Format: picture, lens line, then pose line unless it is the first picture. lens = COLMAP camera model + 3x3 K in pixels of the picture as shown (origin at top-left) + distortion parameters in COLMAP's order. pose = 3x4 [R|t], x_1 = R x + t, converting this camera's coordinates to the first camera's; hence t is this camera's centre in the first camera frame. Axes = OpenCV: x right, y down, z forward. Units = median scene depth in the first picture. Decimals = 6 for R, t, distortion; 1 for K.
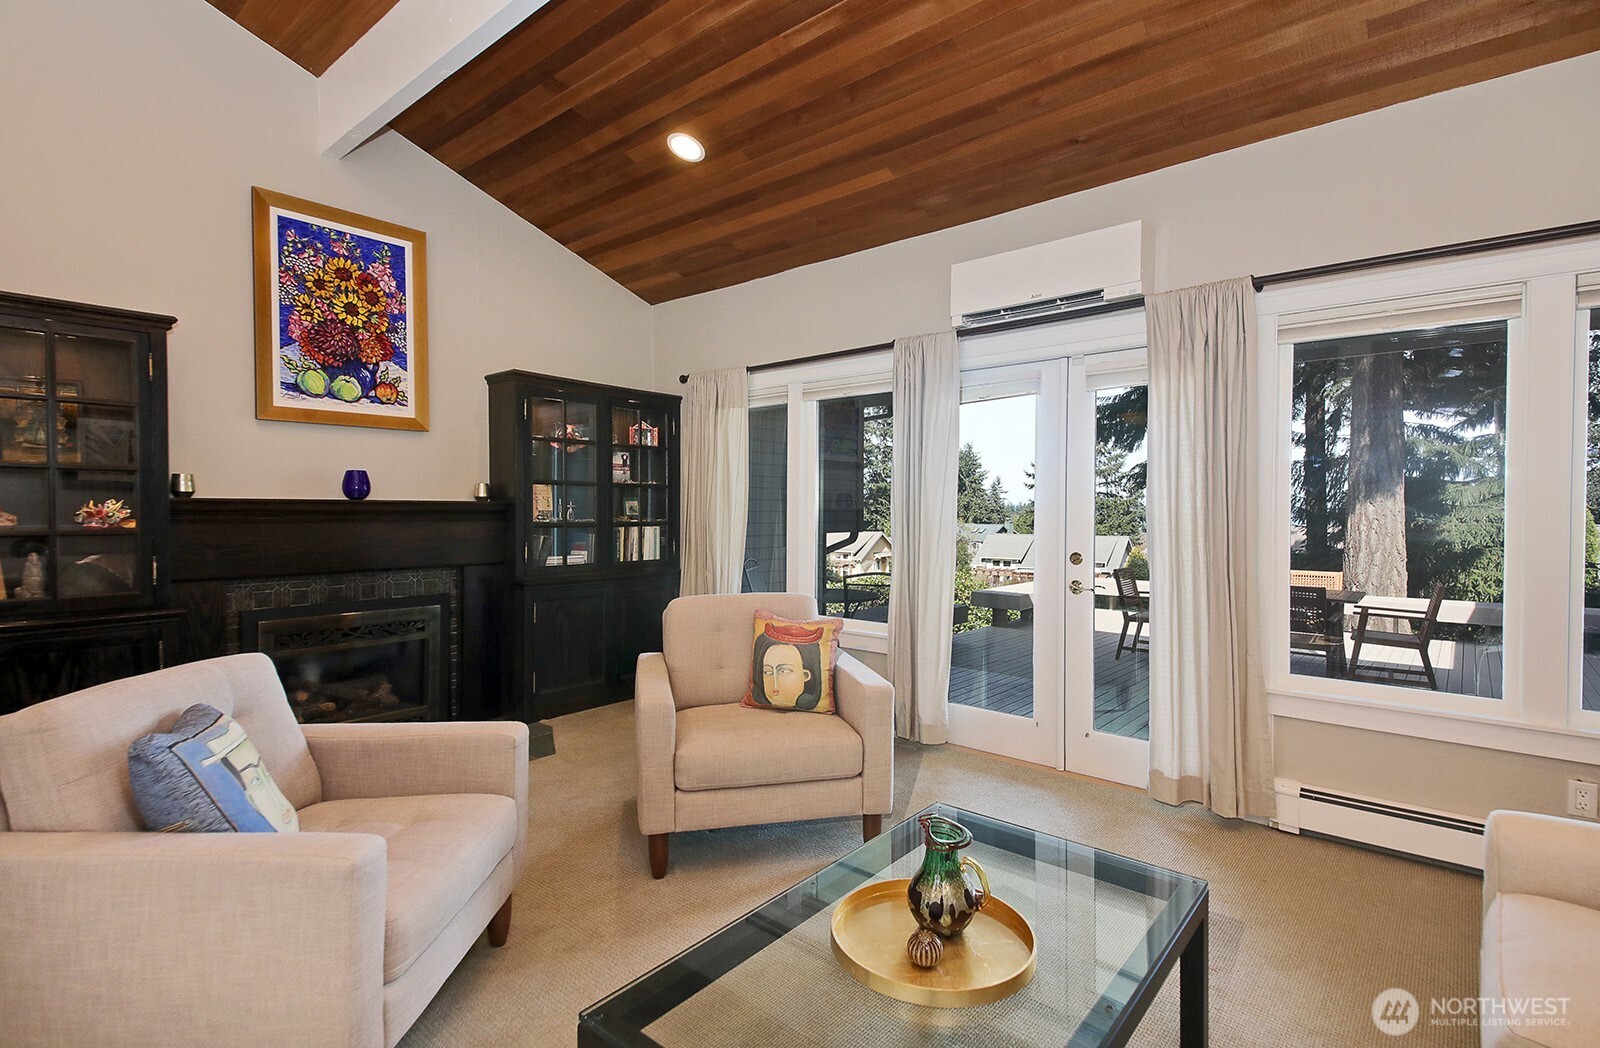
lens RADIAL K [[758.1, 0, 793.1], [0, 758.1, 530.2], [0, 0, 1]] dist [0.005873, 0.000392]
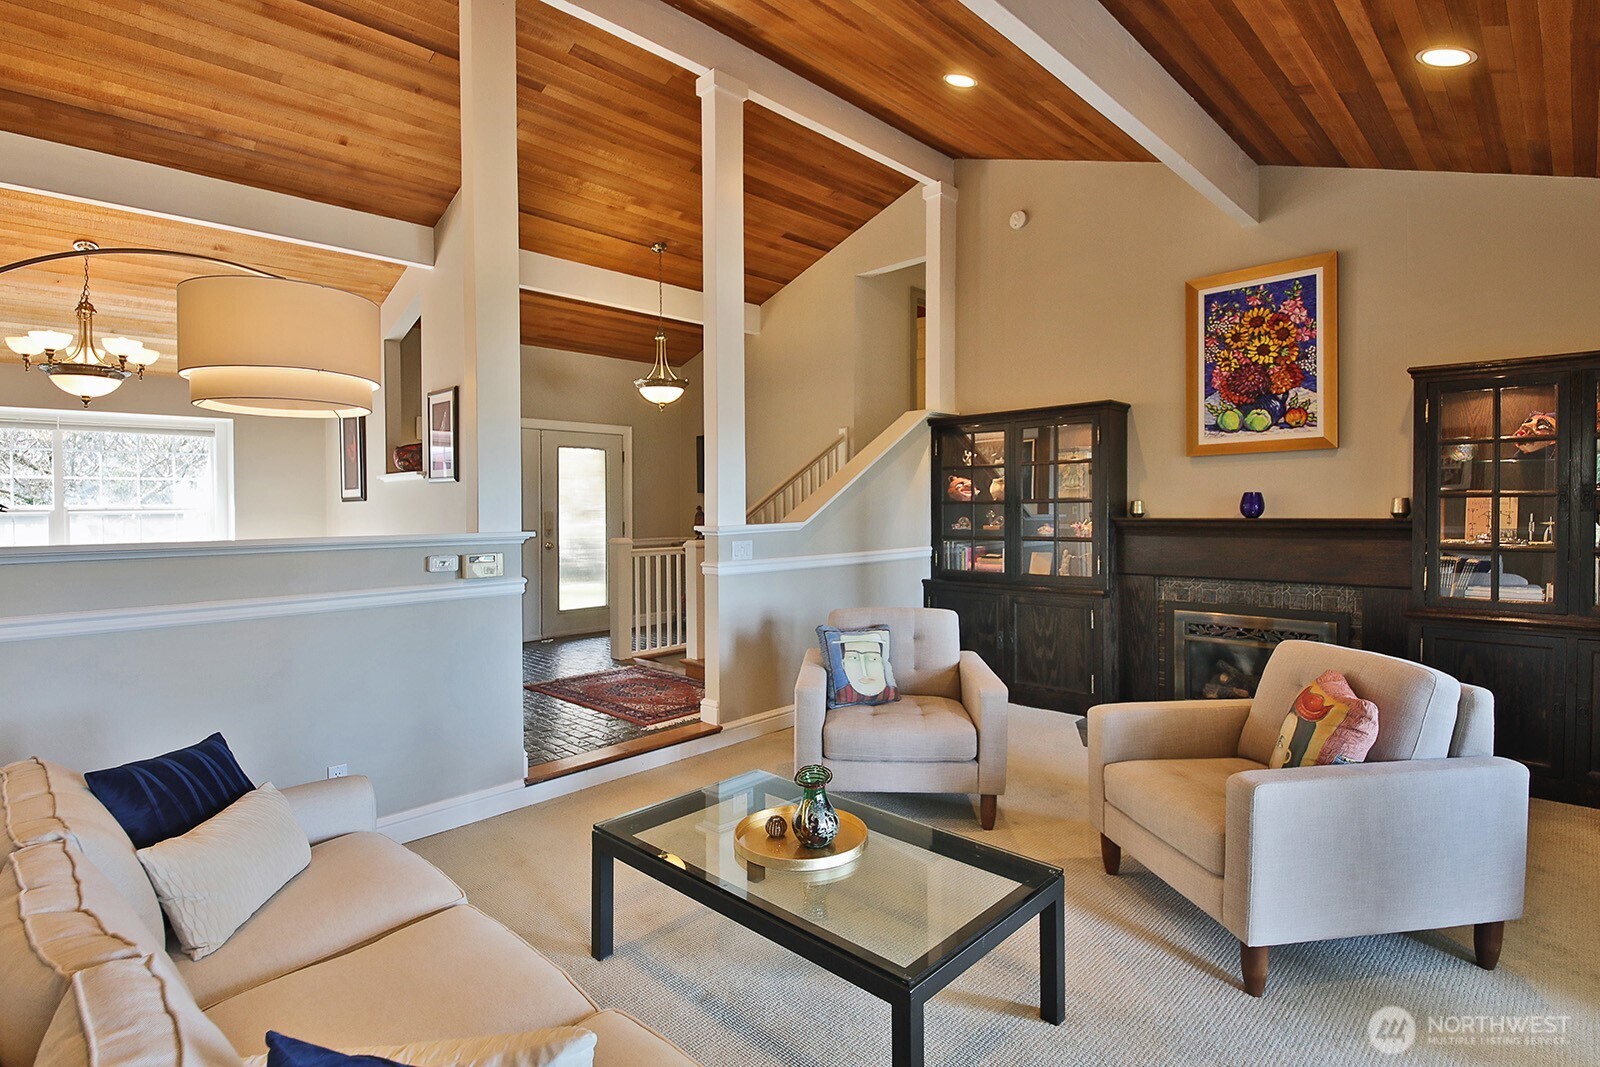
lens RADIAL K [[783.4, 0, 786.8], [0, 783.4, 524.5], [0, 0, 1]] dist [-0.001755, -0.000272]
pose [[-0.086185, 0.009225, -0.996236, 0.648531], [-0.027412, 0.999557, 0.011627, -0.023801], [0.995902, 0.028311, -0.085894, 0.398102]]
